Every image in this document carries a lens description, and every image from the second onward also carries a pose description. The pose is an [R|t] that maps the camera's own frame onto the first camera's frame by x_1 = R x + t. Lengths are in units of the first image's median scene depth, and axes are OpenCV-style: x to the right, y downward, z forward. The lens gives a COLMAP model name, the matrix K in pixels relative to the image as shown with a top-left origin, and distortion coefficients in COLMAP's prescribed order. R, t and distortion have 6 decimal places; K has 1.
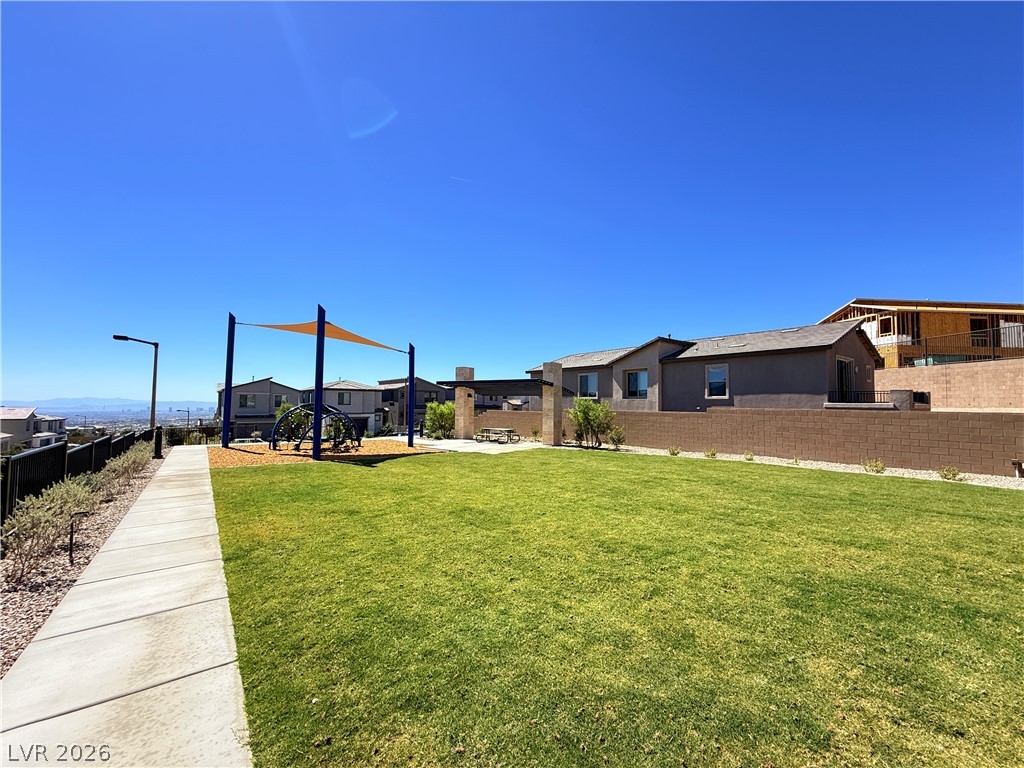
lens RADIAL K [[409.0, 0, 512.9], [0, 409.0, 383.9], [0, 0, 1]] dist [0.000492, 0.000874]
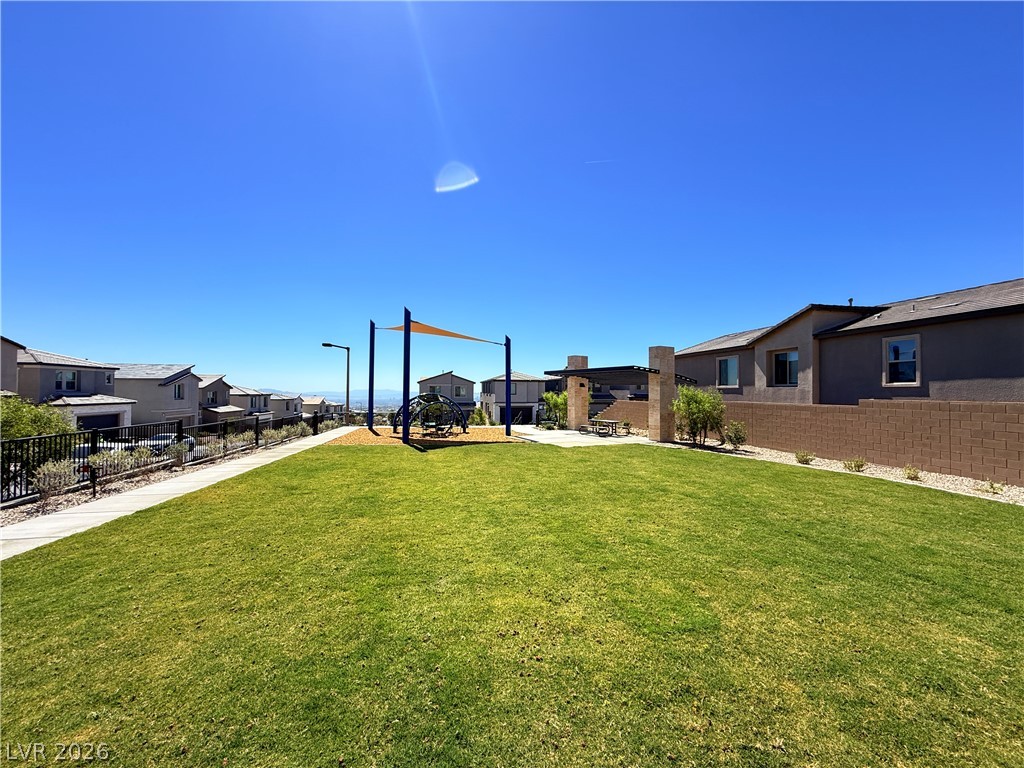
lens RADIAL K [[409.0, 0, 513.9], [0, 409.0, 386.2], [0, 0, 1]] dist [0.000492, 0.000874]
pose [[0.889495, -0.008807, -0.456861, 0.212538], [0.023230, 0.999393, 0.025962, 0.002549], [0.456355, -0.033706, 0.889159, 0.080641]]
